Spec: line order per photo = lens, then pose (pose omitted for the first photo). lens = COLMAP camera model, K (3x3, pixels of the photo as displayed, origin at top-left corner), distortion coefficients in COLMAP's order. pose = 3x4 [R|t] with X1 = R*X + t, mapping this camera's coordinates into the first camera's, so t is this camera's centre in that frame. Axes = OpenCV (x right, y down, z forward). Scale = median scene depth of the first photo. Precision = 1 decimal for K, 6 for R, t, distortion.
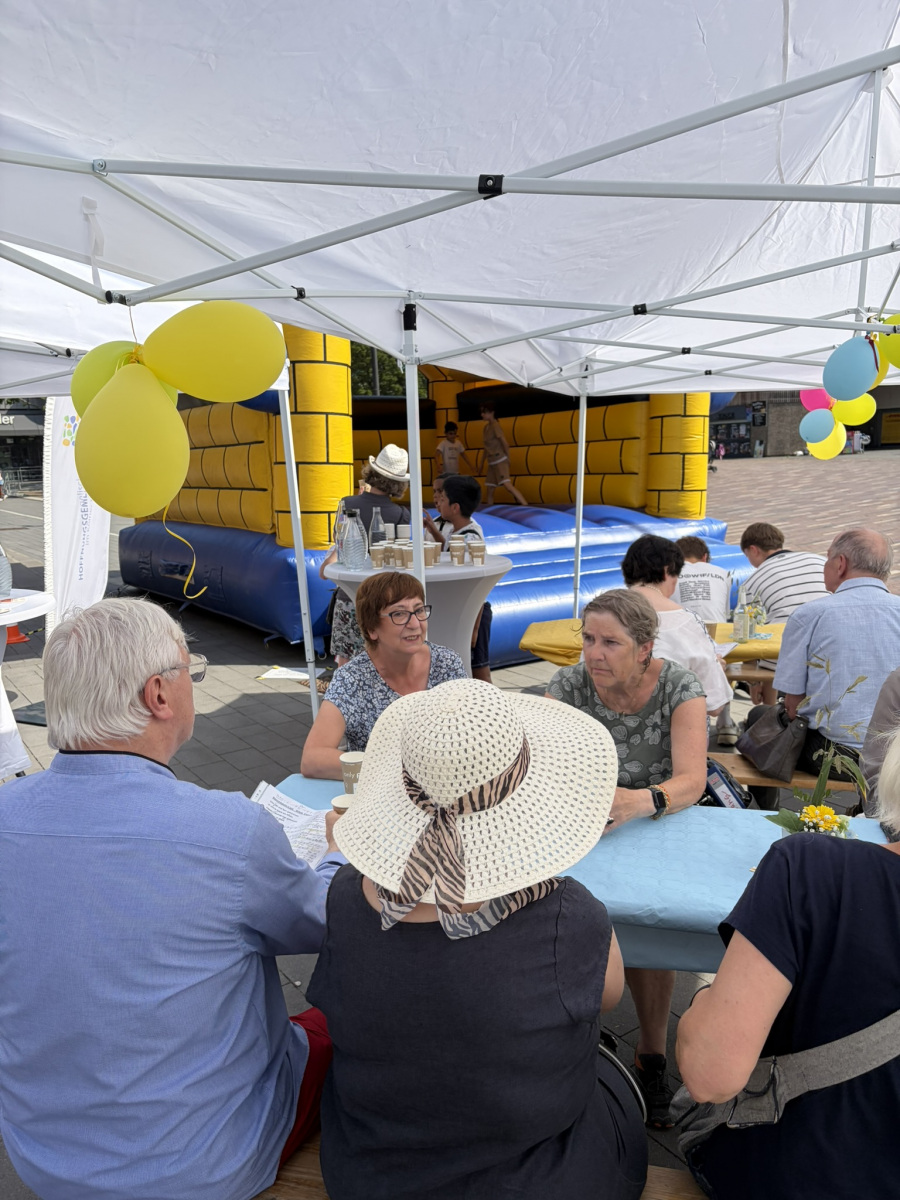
lens RADIAL K [[789.1, 0, 450.0], [0, 789.1, 600.0], [0, 0, 1]] dist [-0.001118, -0.002755]
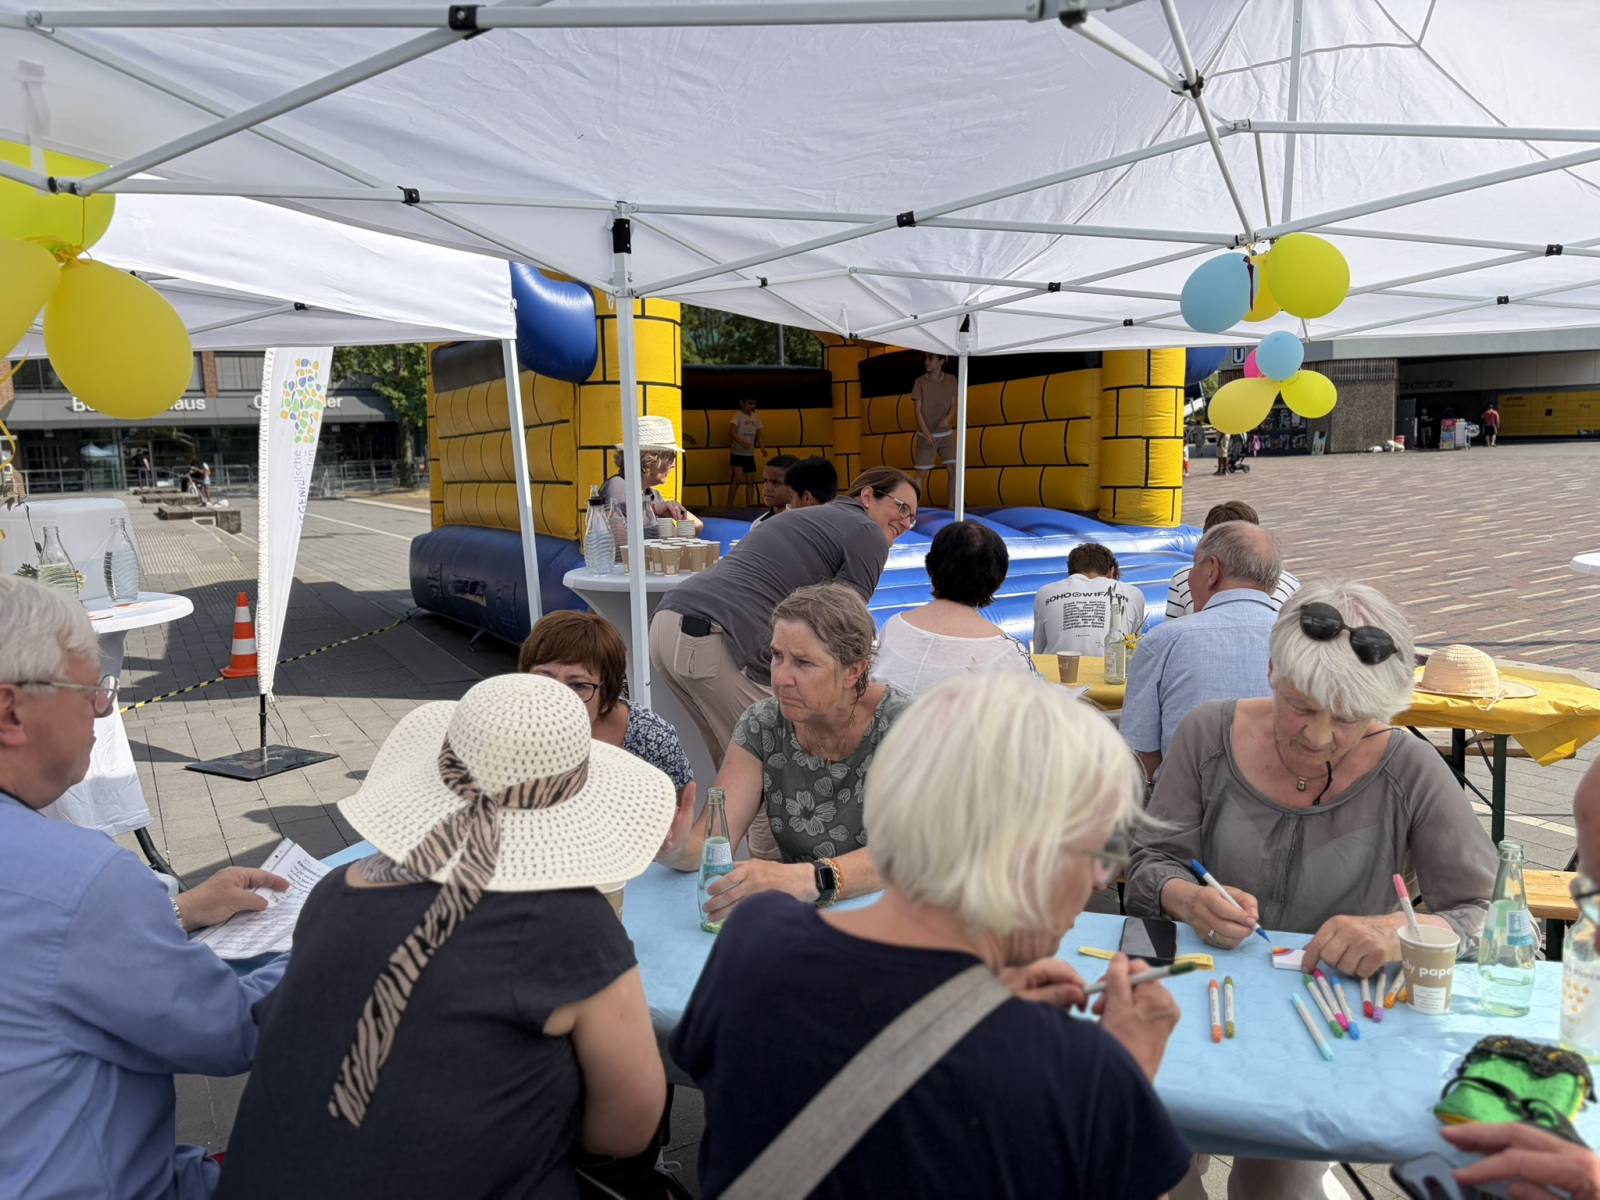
lens RADIAL K [[1052.2, 0, 800.0], [0, 1052.2, 600.0], [0, 0, 1]] dist [-0.001118, -0.002755]
pose [[0.996816, 0.014609, -0.078389, 0.195101], [-0.017608, 0.999134, -0.037697, 0.023398], [0.077770, 0.038957, 0.996210, 0.024557]]
